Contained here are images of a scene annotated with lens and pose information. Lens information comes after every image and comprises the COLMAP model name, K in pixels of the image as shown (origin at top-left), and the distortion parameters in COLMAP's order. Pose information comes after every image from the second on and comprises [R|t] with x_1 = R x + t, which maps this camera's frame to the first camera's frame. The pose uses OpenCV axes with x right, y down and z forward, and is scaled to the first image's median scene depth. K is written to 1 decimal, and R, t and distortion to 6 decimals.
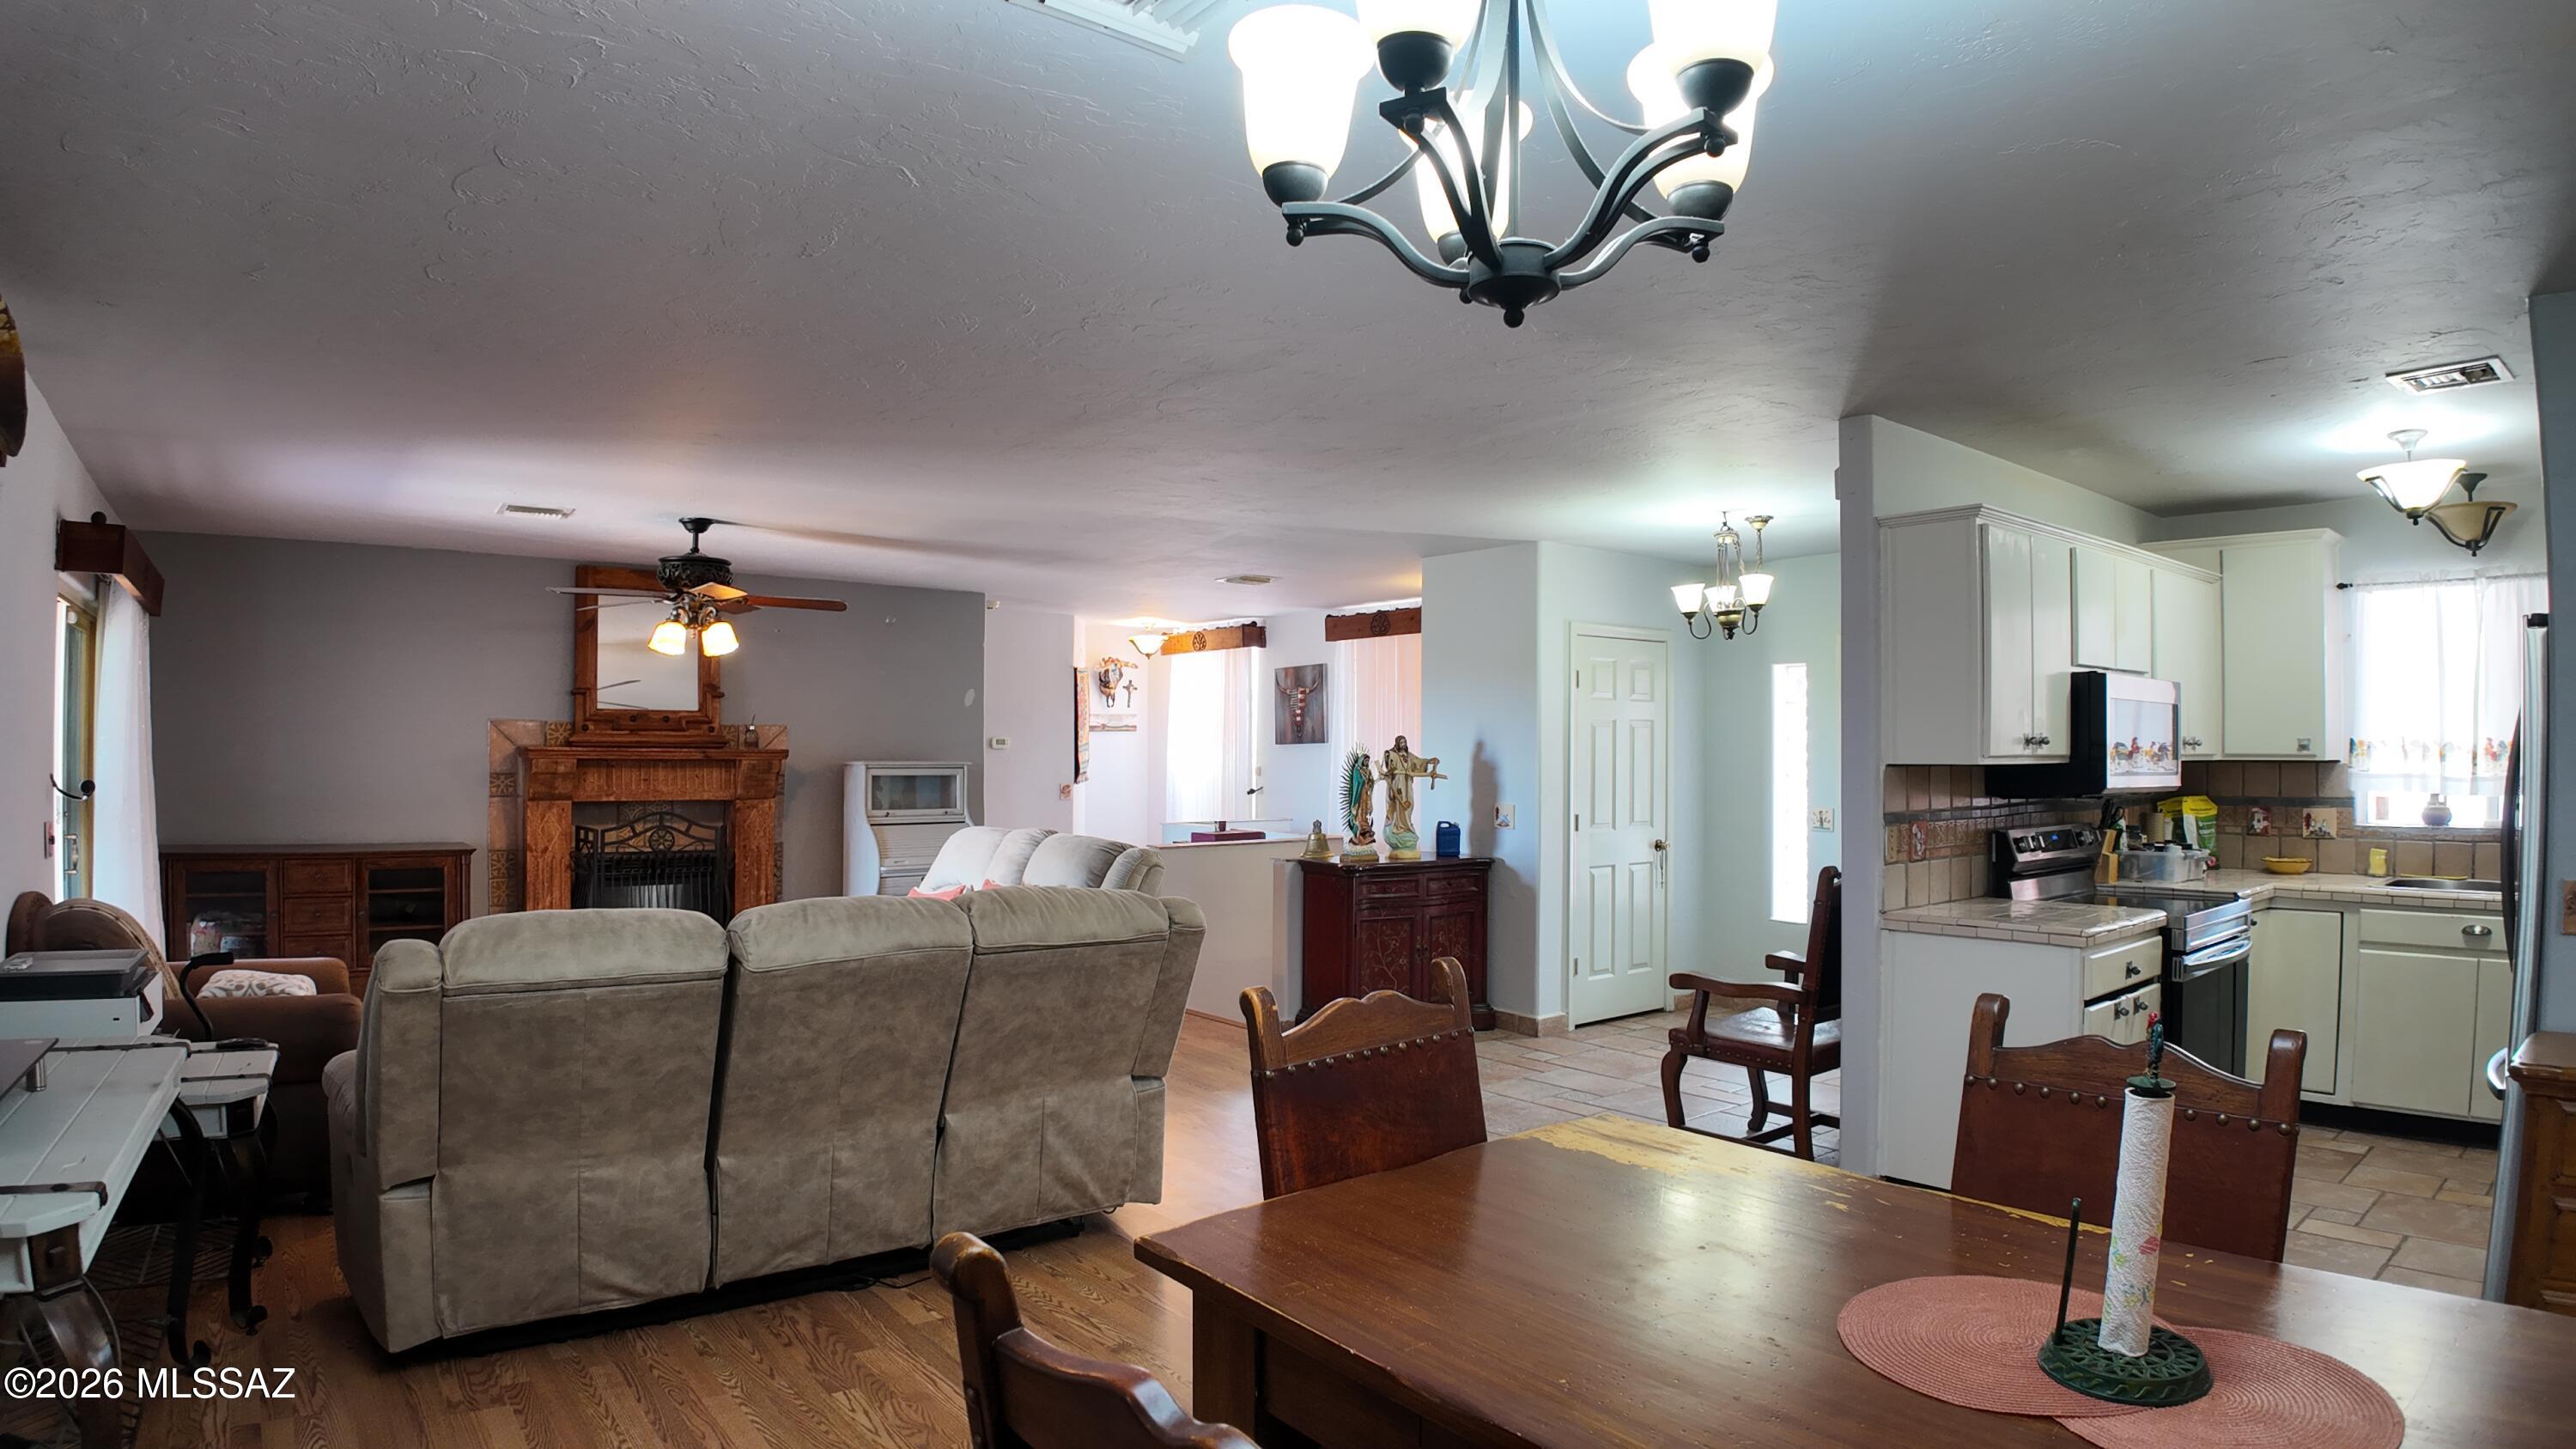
lens RADIAL K [[1364.1, 0, 1288.0], [0, 1364.1, 724.5], [0, 0, 1]] dist [-0.116042, -0.000408]
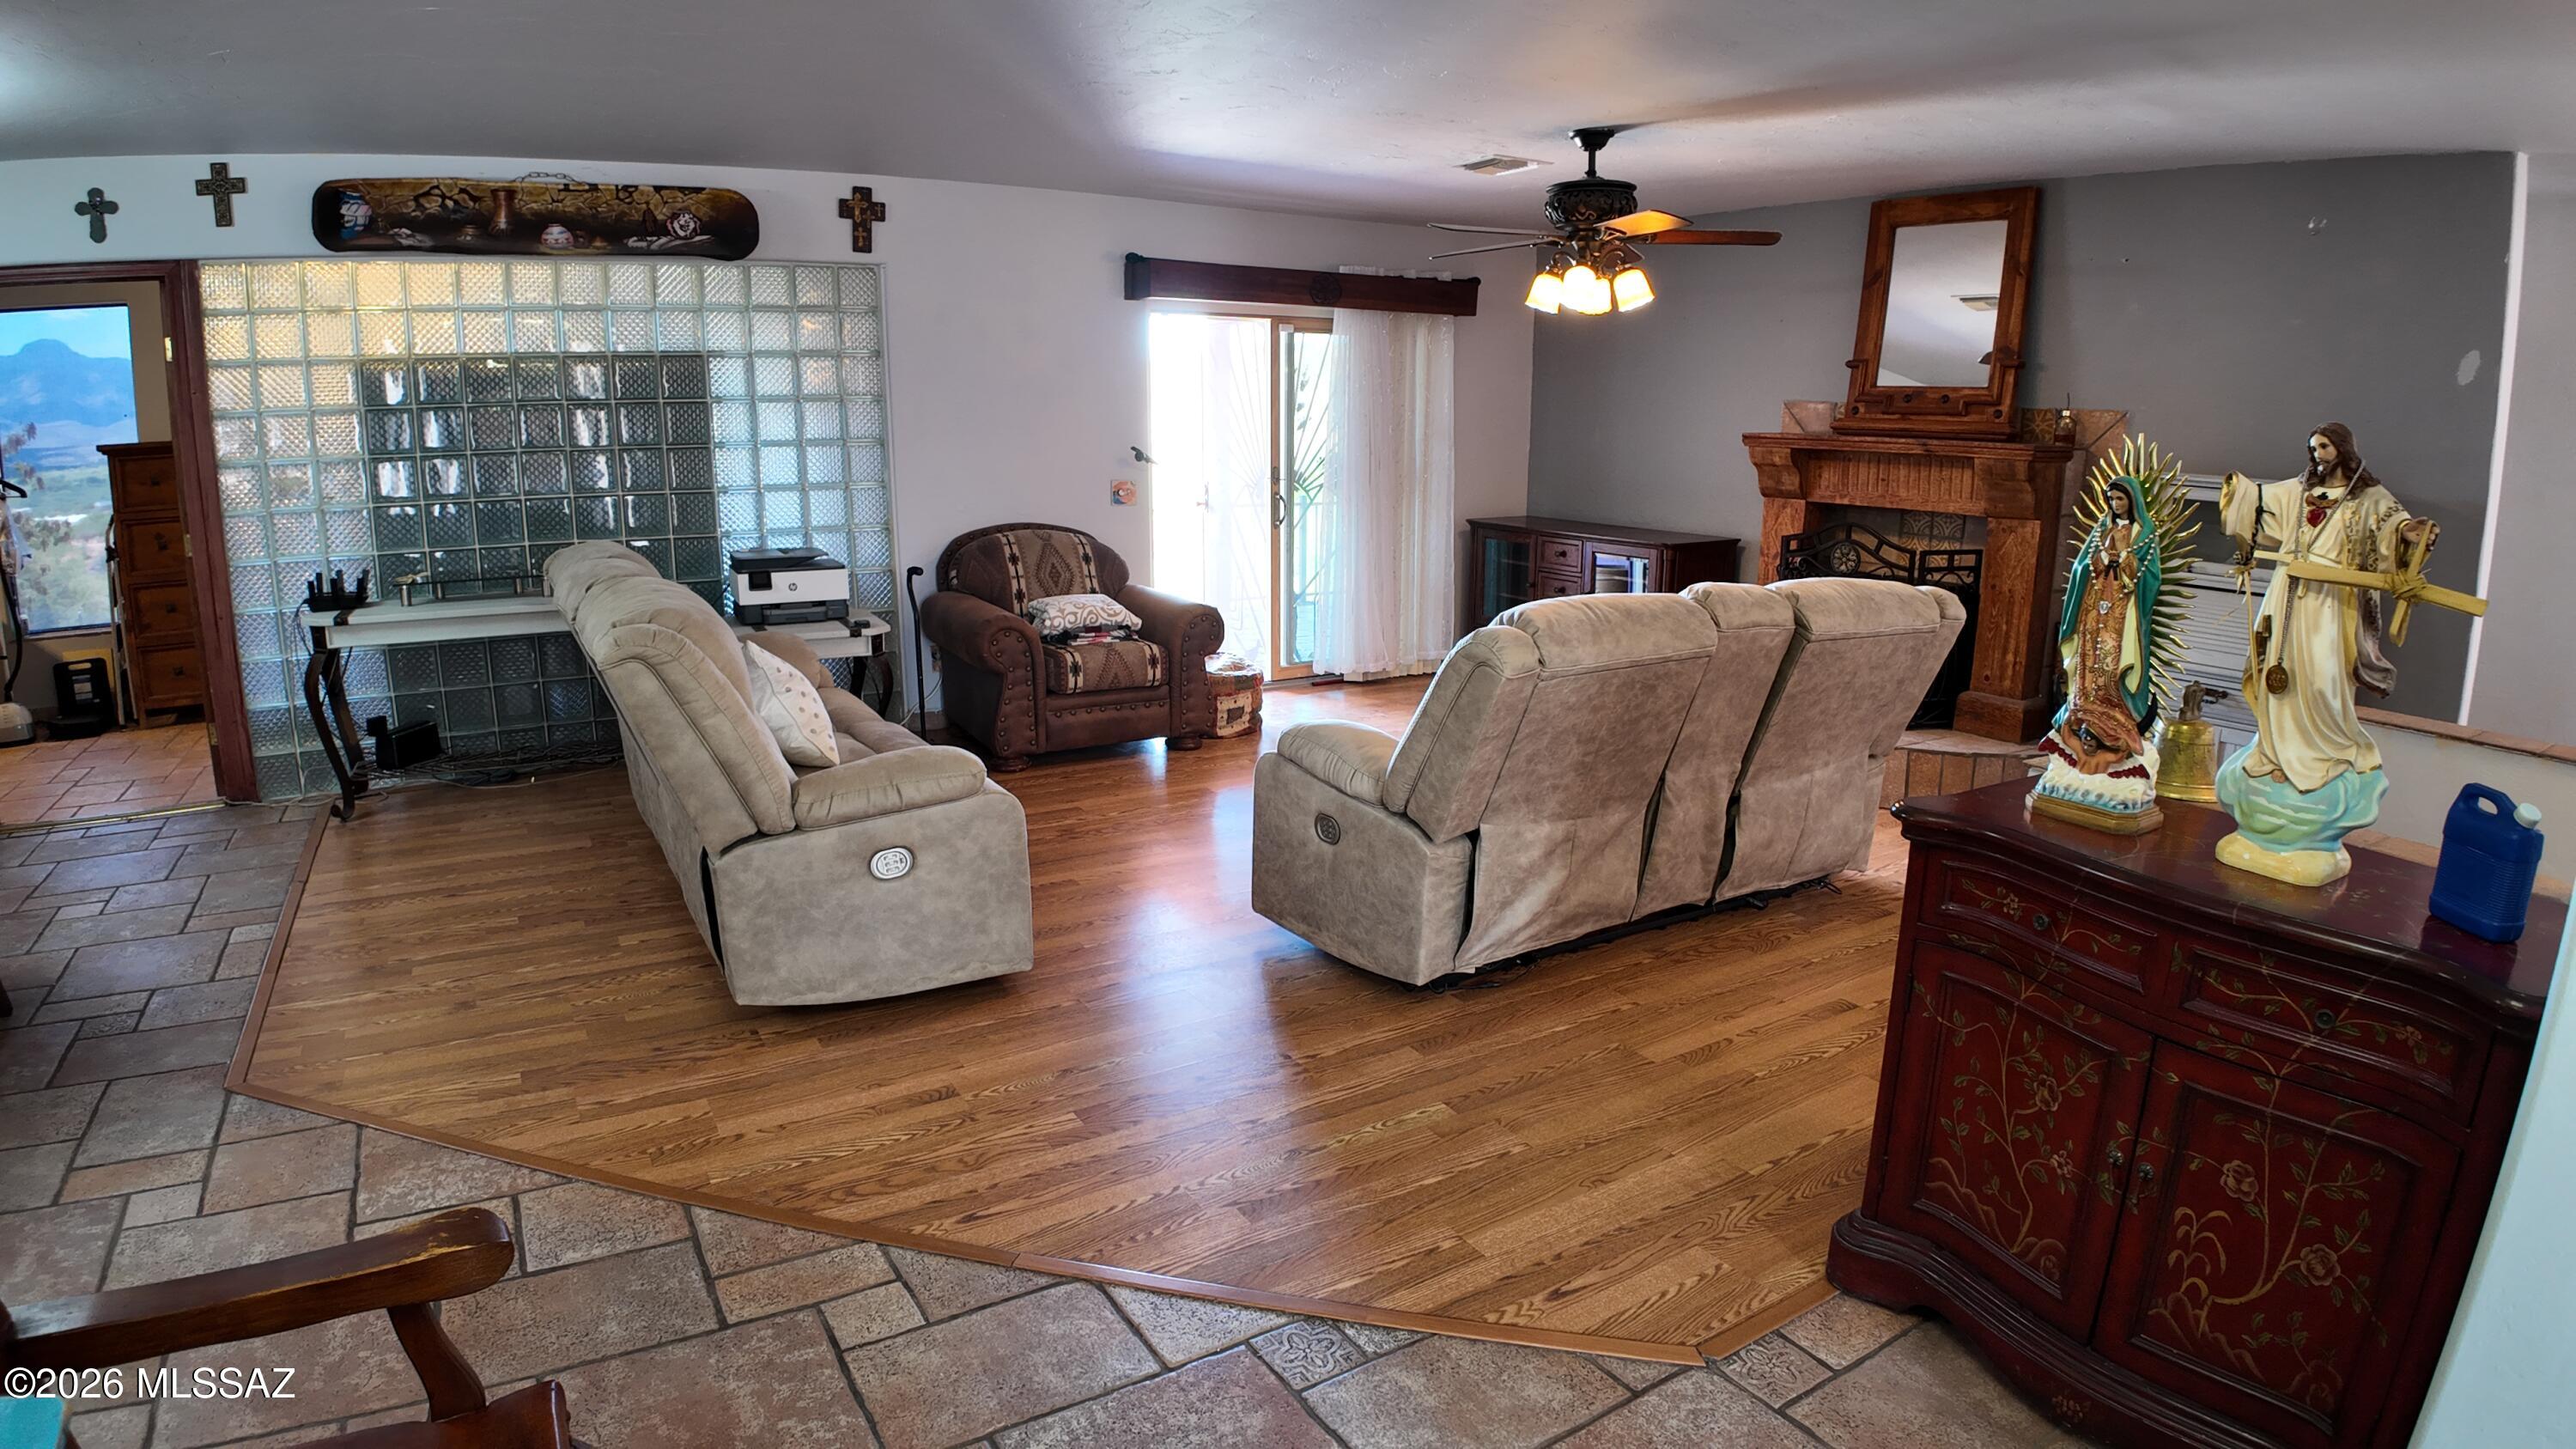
lens RADIAL K [[1340.3, 0, 1221.5], [0, 1340.3, 725.3], [0, 0, 1]] dist [-0.111671, -0.000697]
pose [[-0.158591, 0.217648, -0.963057, 0.330151], [0.019812, 0.975906, 0.217290, 0.010712], [0.987146, 0.015380, -0.159082, 0.772627]]
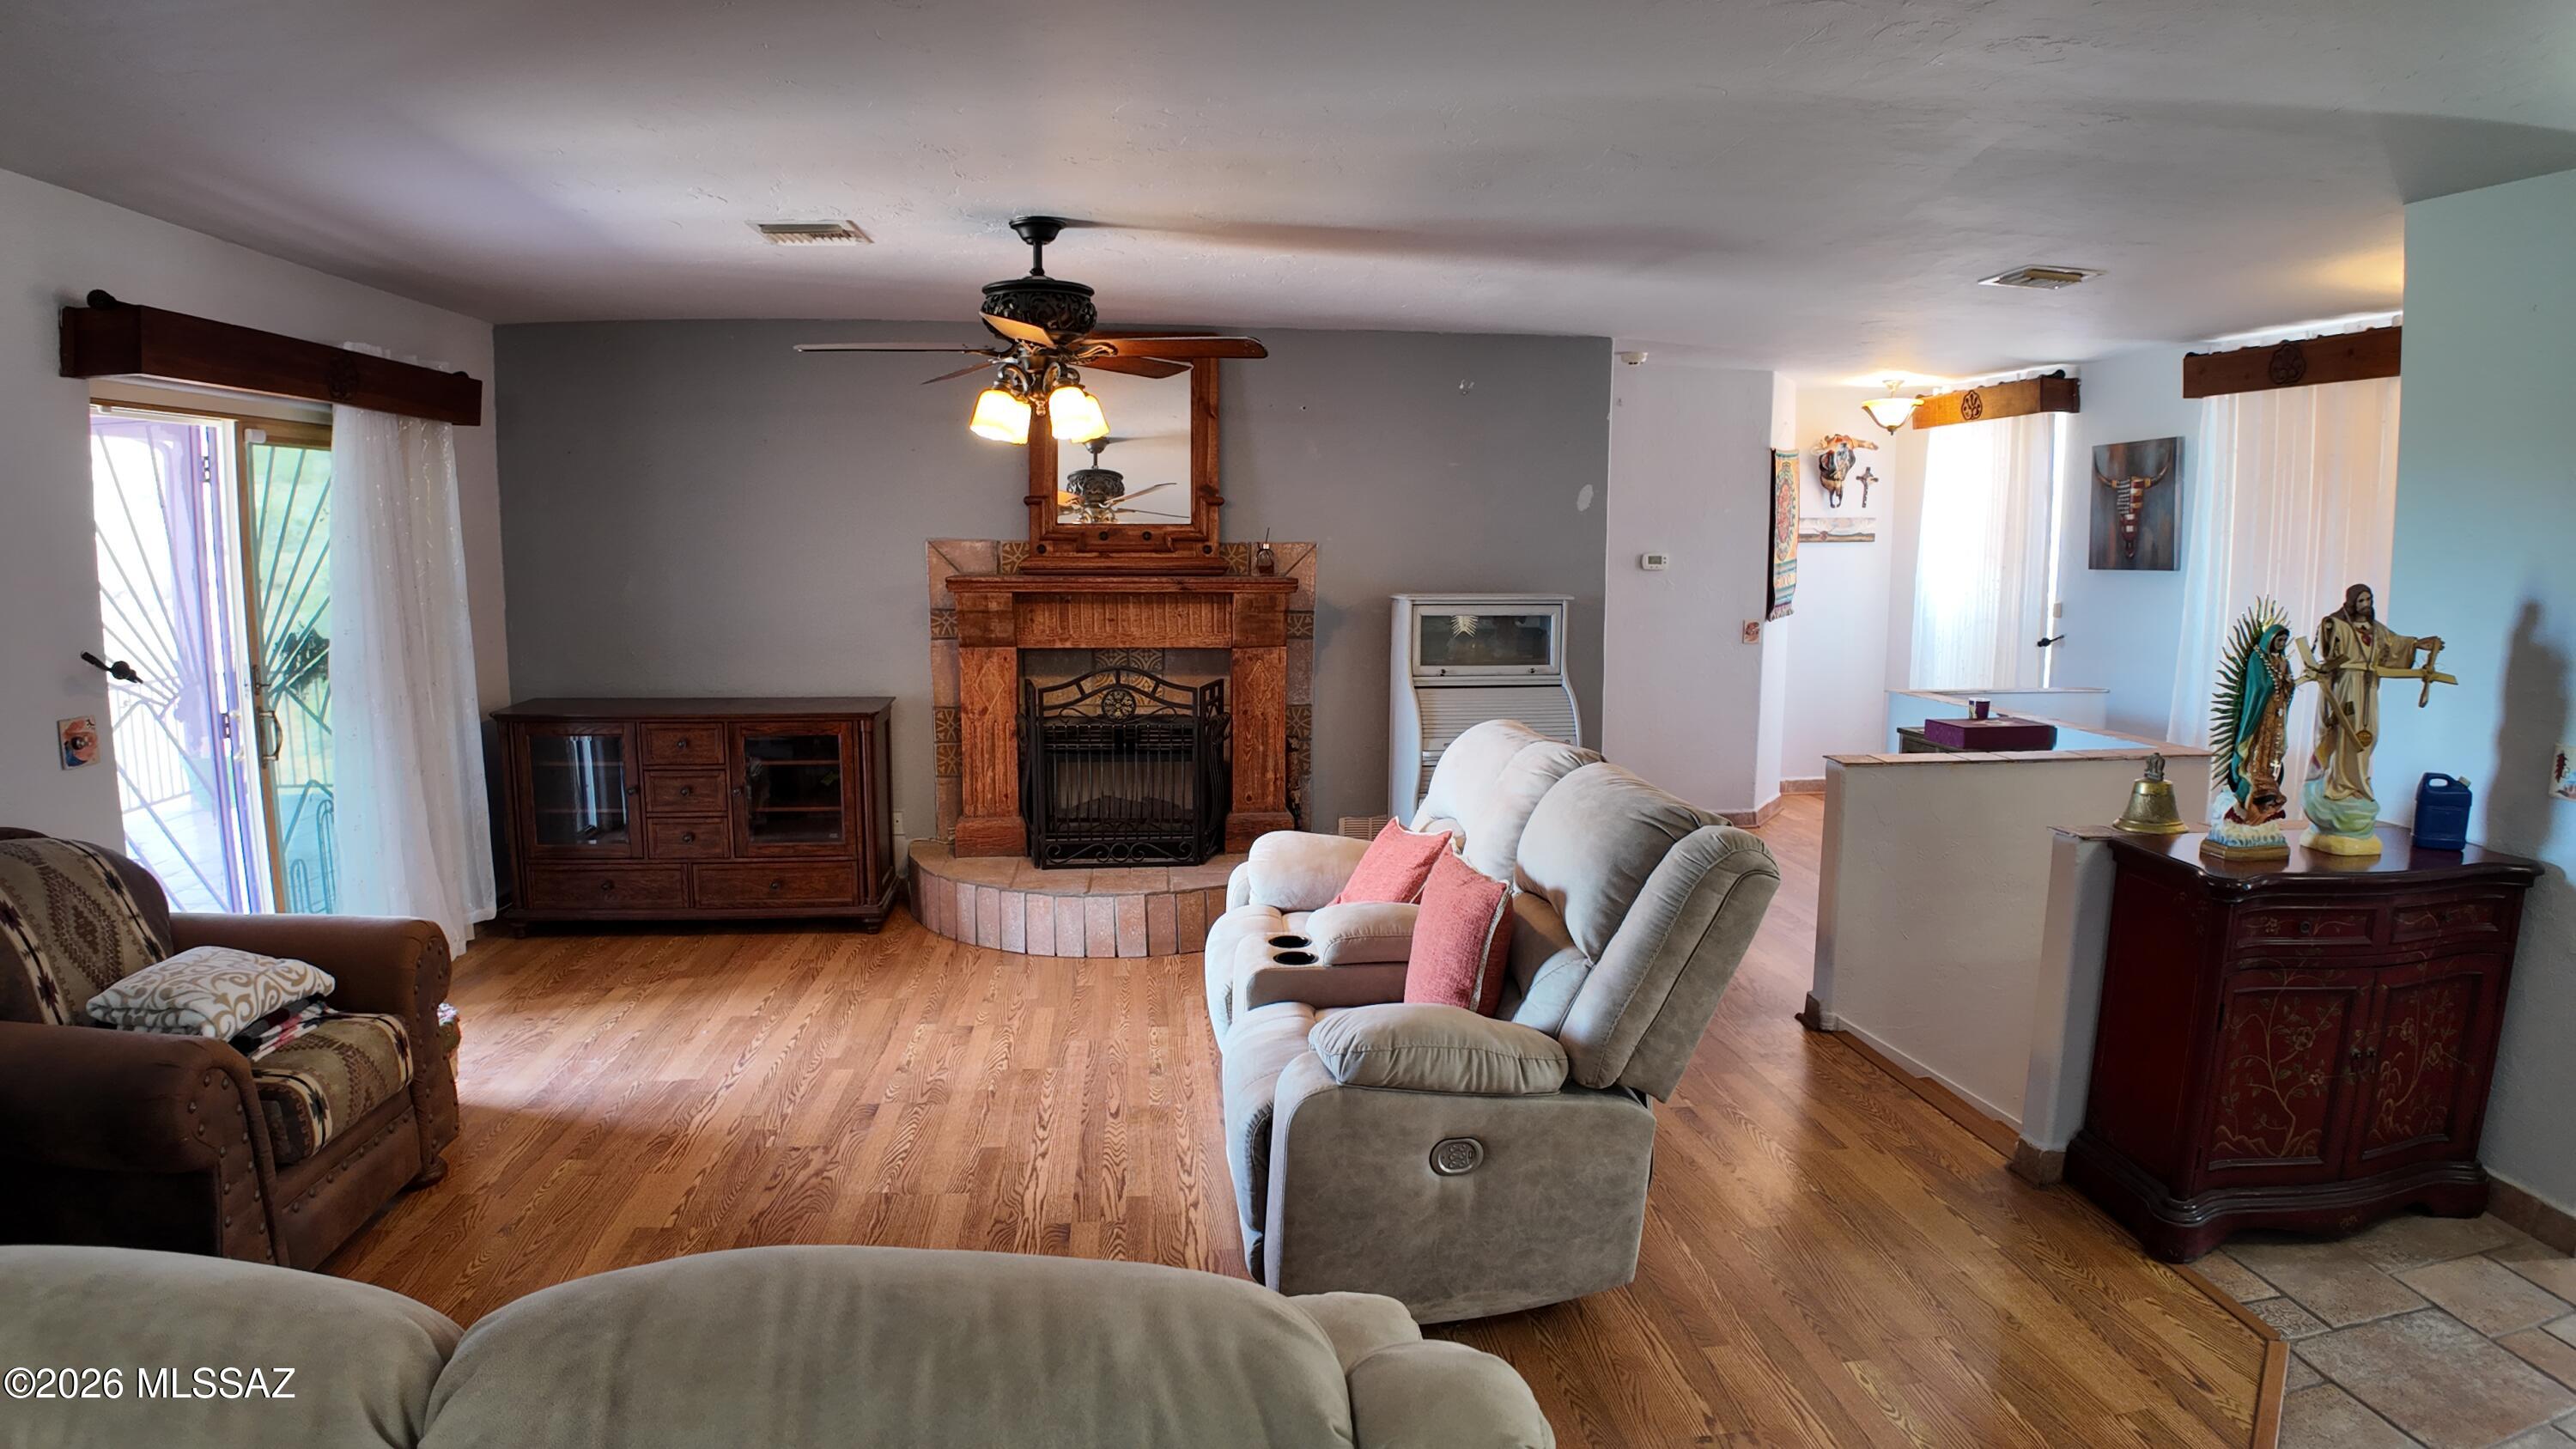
lens RADIAL K [[1364.1, 0, 1288.0], [0, 1364.1, 724.5], [0, 0, 1]] dist [-0.116042, -0.000408]
pose [[0.844011, 0.067982, -0.532000, 0.004697], [0.013070, 0.989032, 0.147120, -0.010700], [0.536167, -0.131124, 0.833866, 0.429306]]
